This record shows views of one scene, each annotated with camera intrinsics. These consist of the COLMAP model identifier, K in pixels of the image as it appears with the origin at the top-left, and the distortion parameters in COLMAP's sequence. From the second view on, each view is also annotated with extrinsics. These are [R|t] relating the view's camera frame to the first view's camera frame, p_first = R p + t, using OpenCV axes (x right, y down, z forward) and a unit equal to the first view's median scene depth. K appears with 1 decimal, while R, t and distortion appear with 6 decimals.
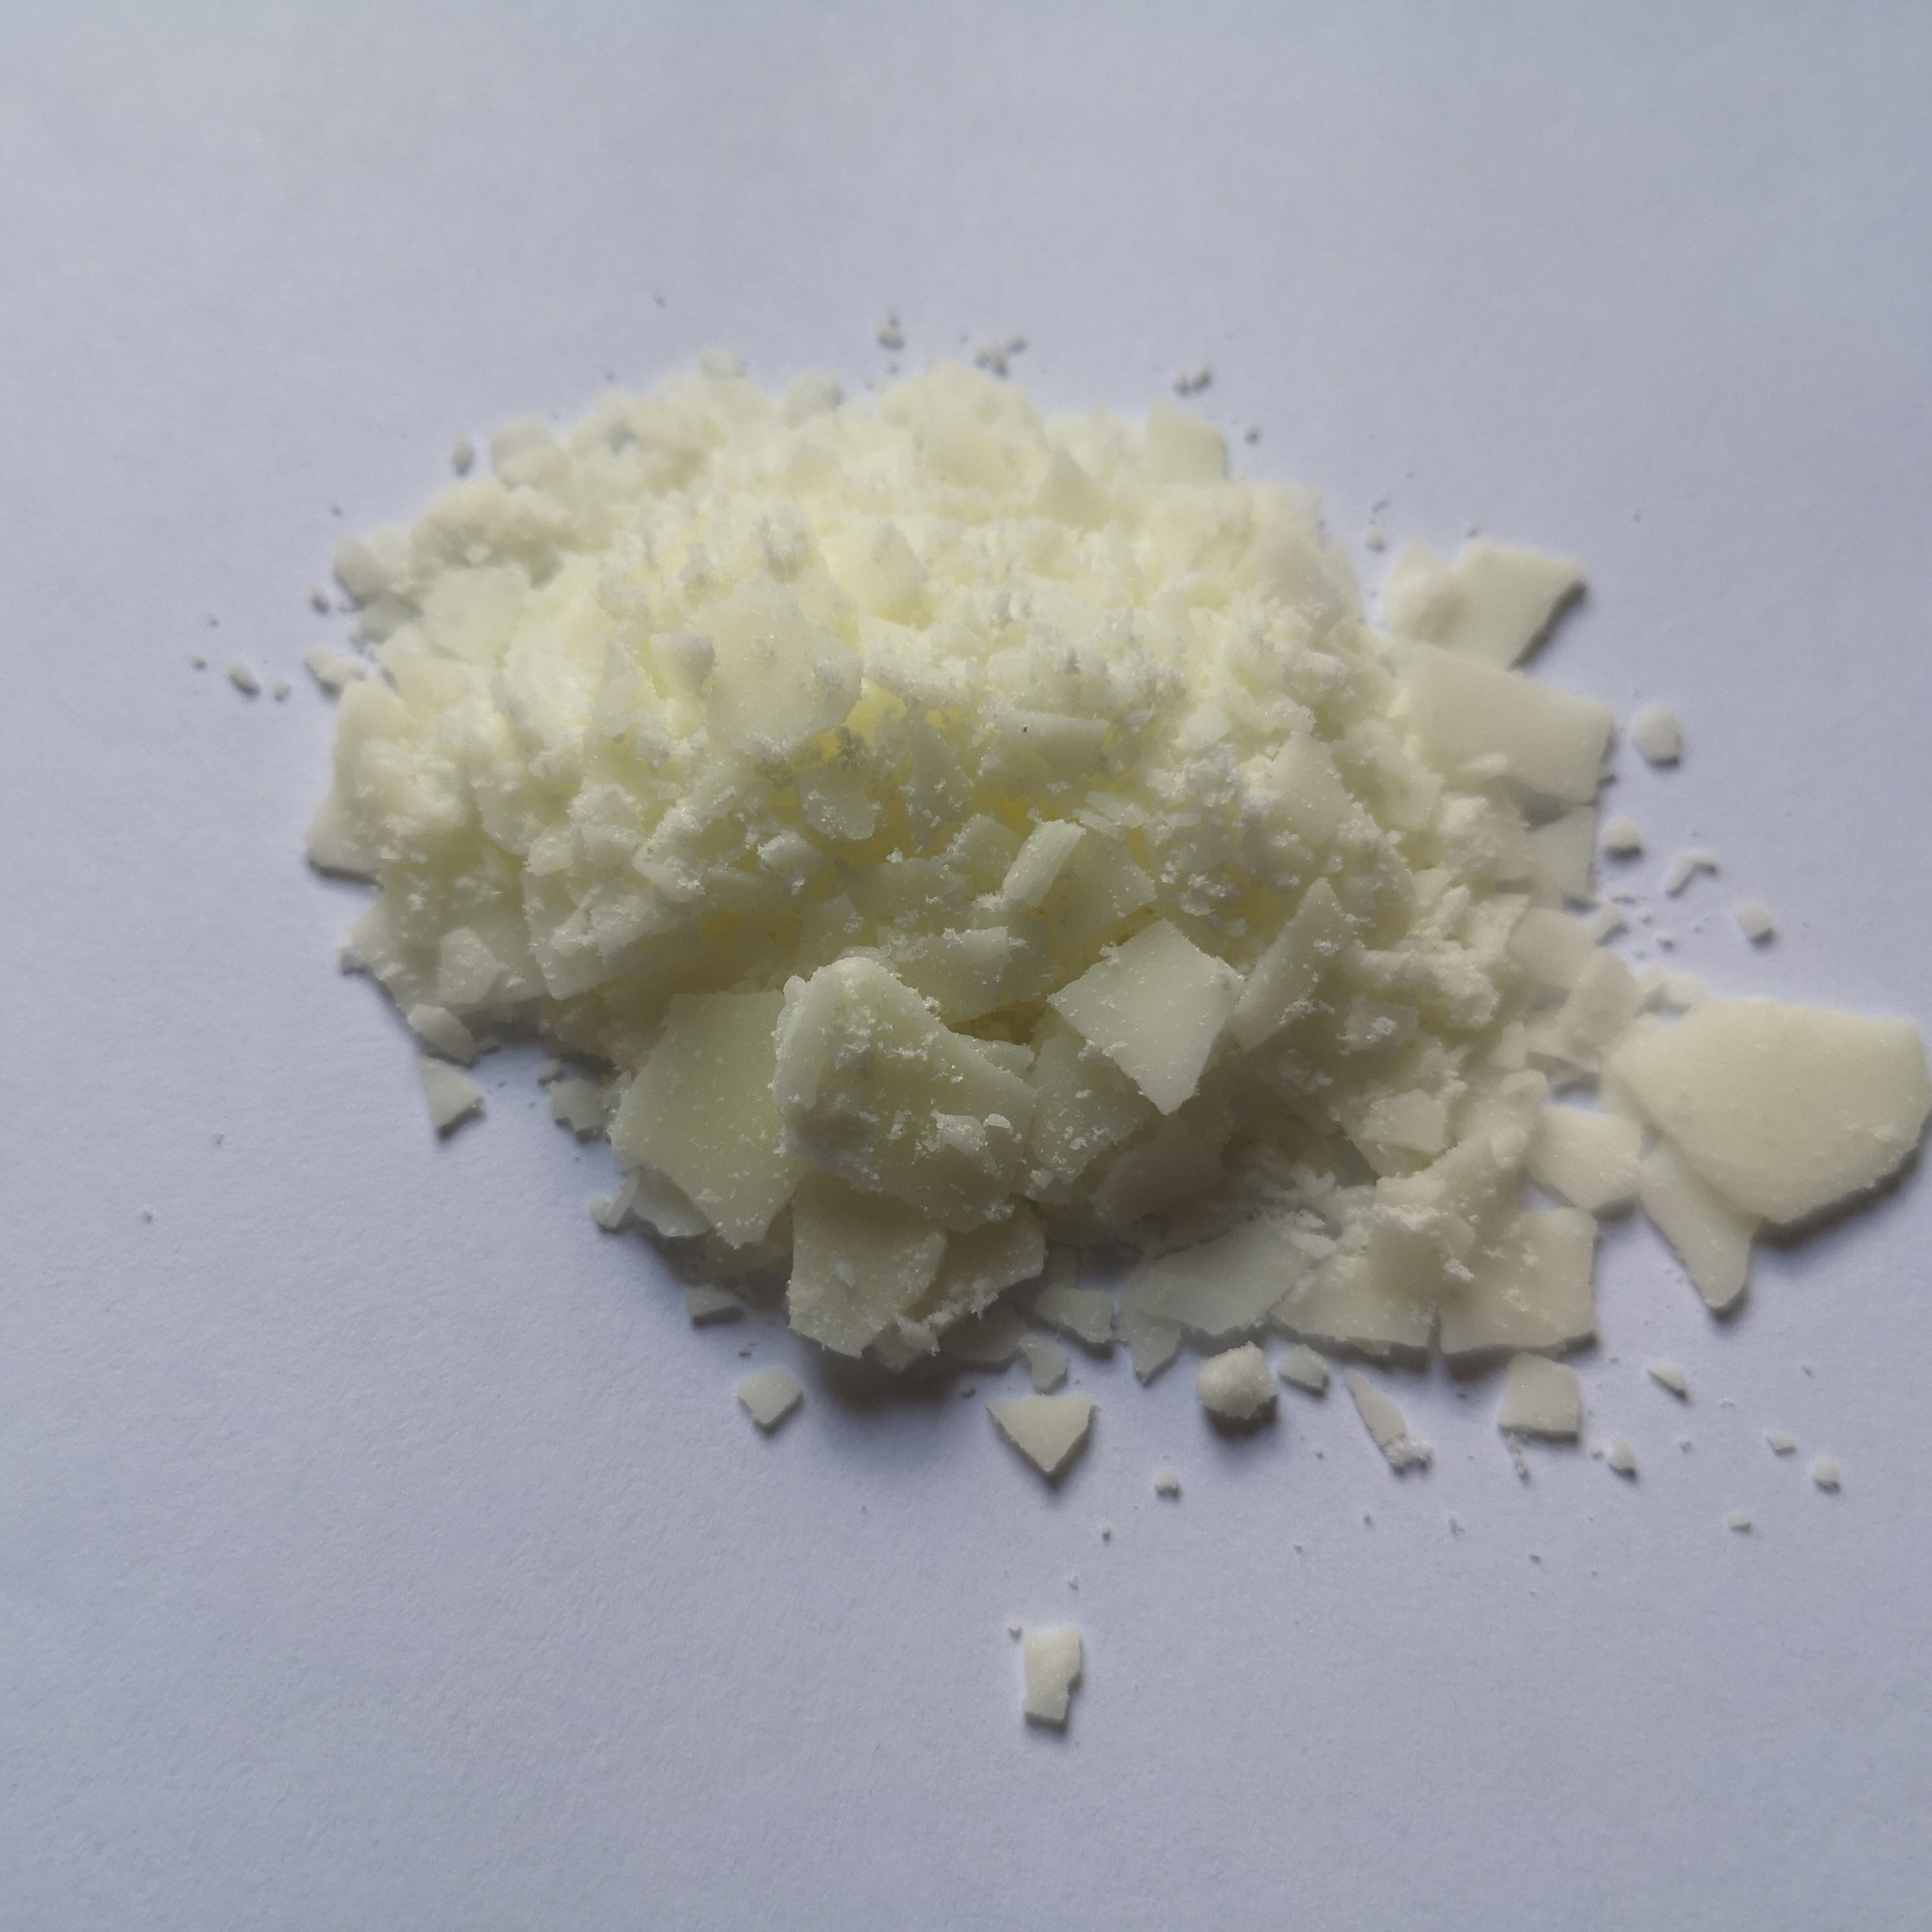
lens RADIAL K [[2188.6, 0, 962.2], [0, 2188.6, 966.1], [0, 0, 1]] dist [-0.046925, 0.000000]
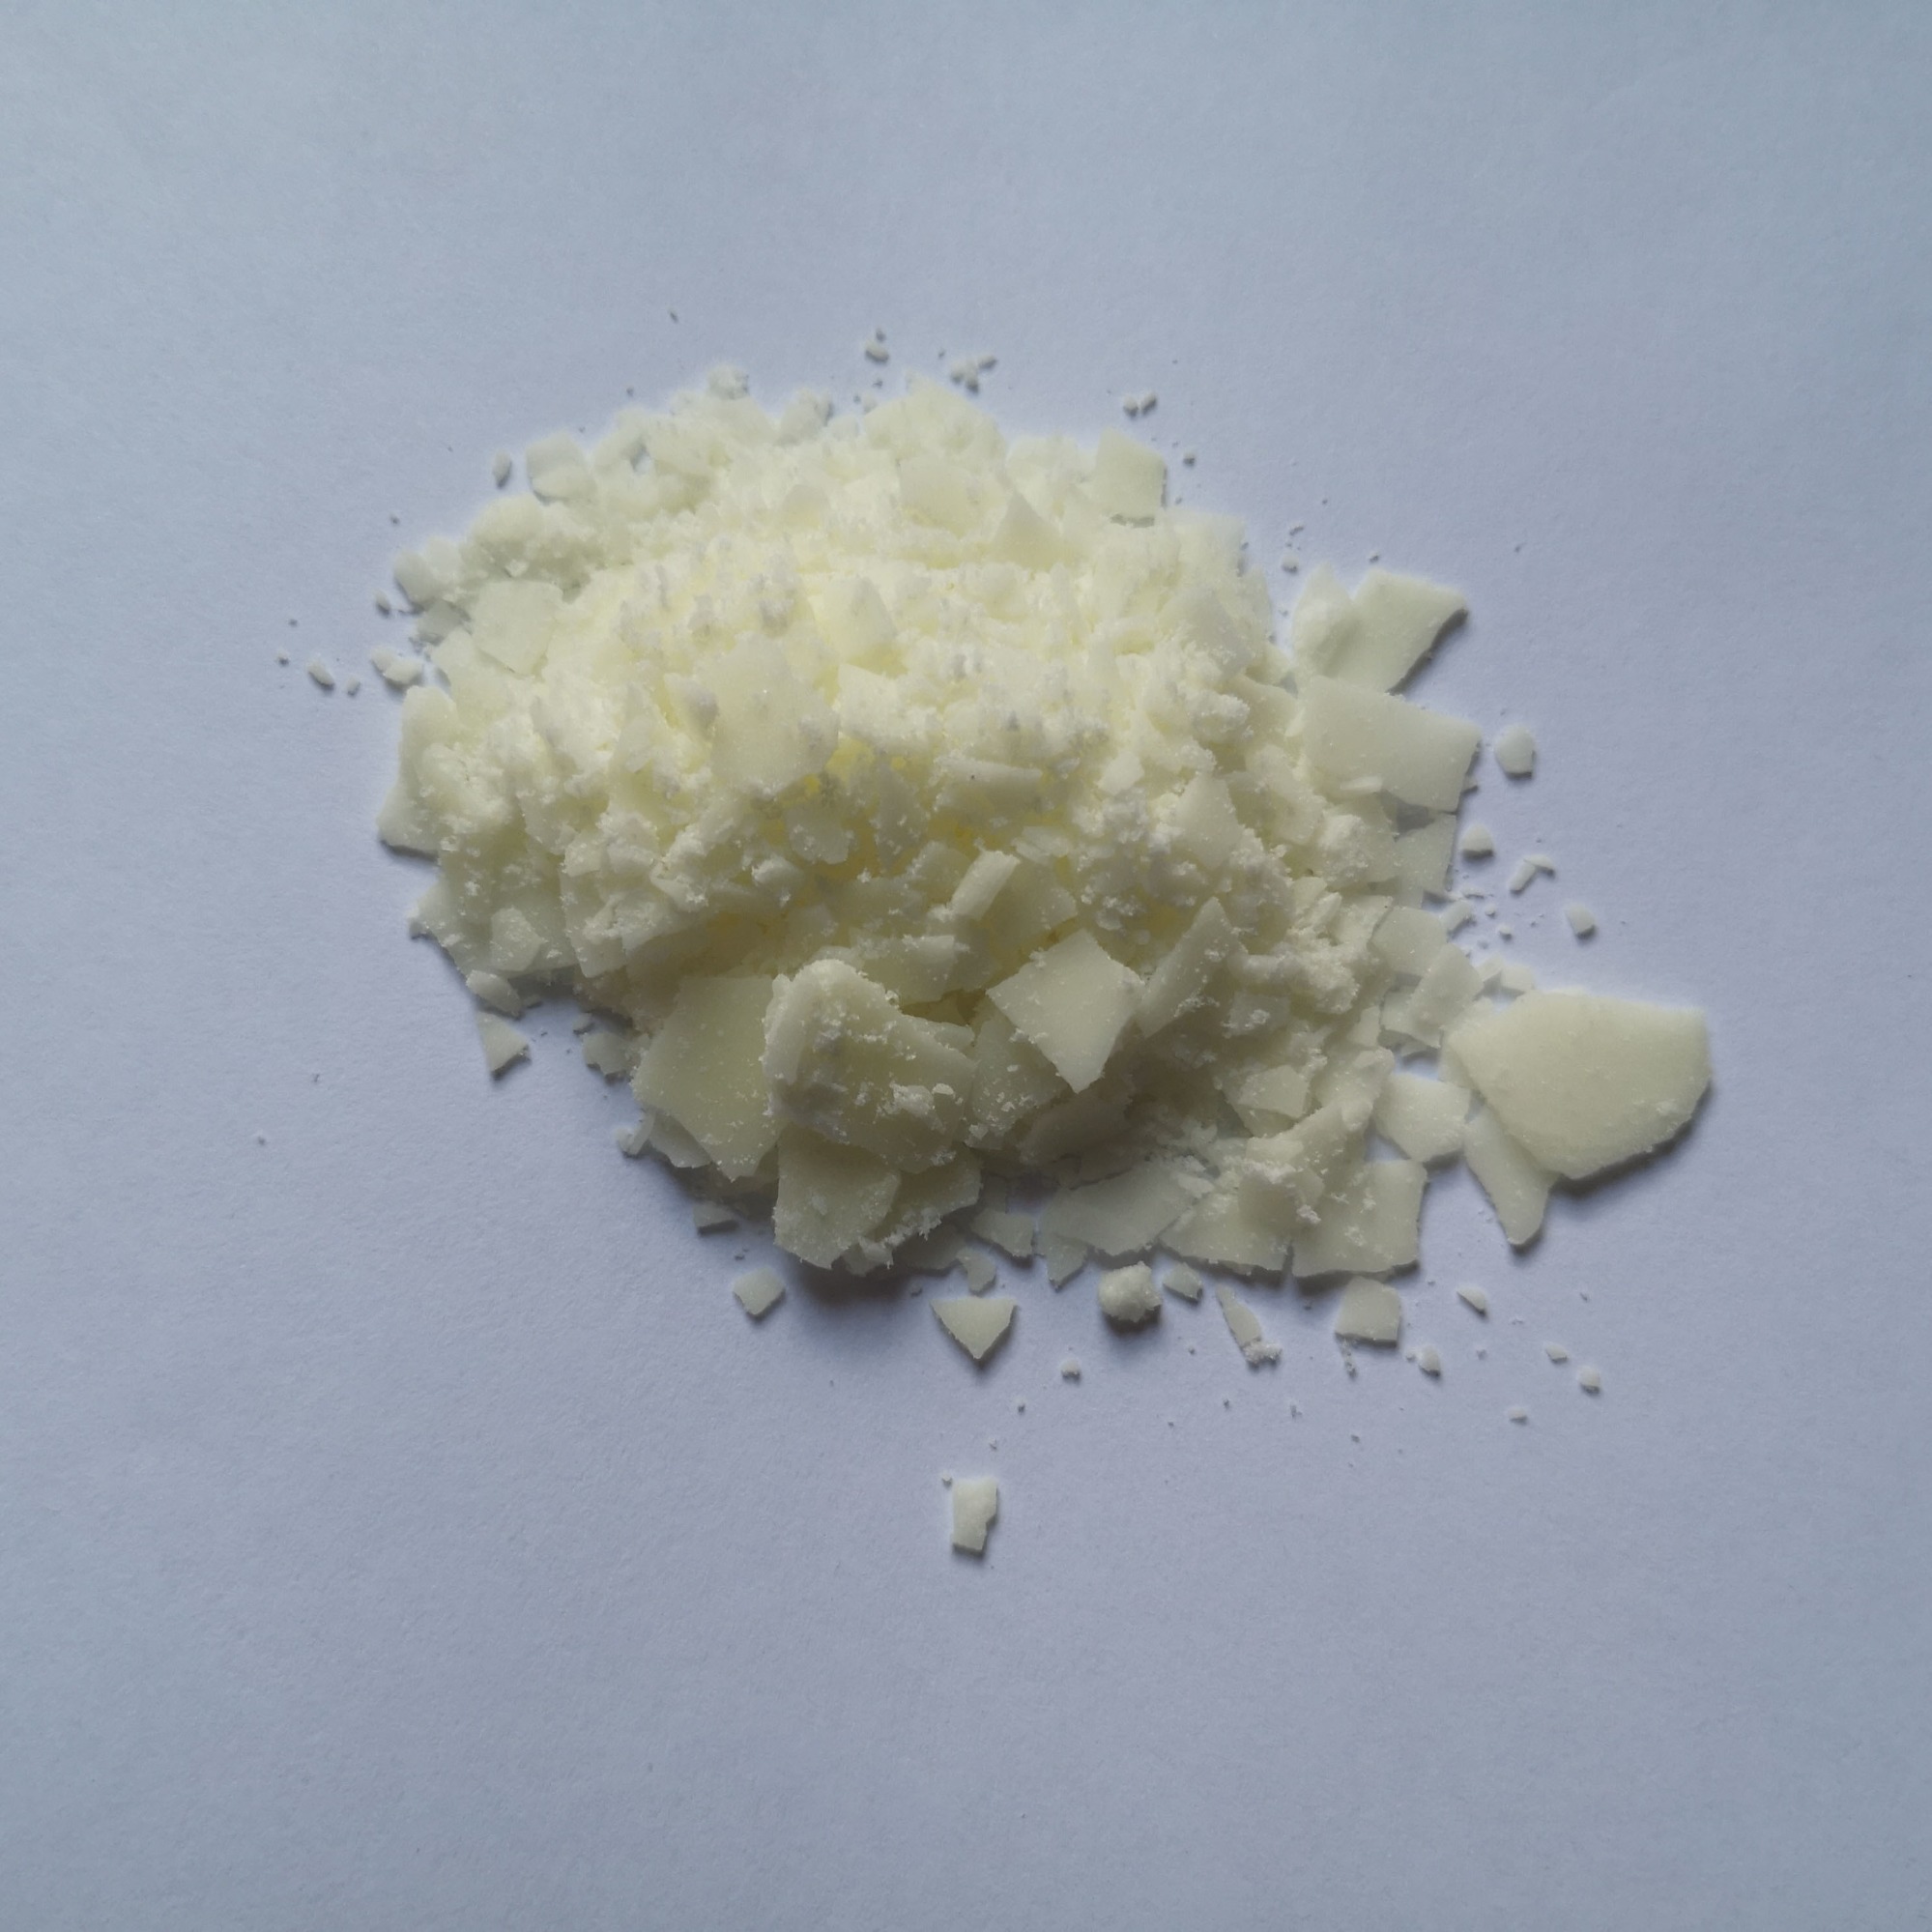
lens RADIAL K [[2188.6, 0, 968.8], [0, 2188.6, 965.6], [0, 0, 1]] dist [-0.046925, 0.000000]
pose [[0.999679, 0.025098, -0.003481, 0.032430], [-0.024128, 0.984856, 0.171686, -0.206645], [0.007738, -0.171547, 0.985146, -0.208052]]
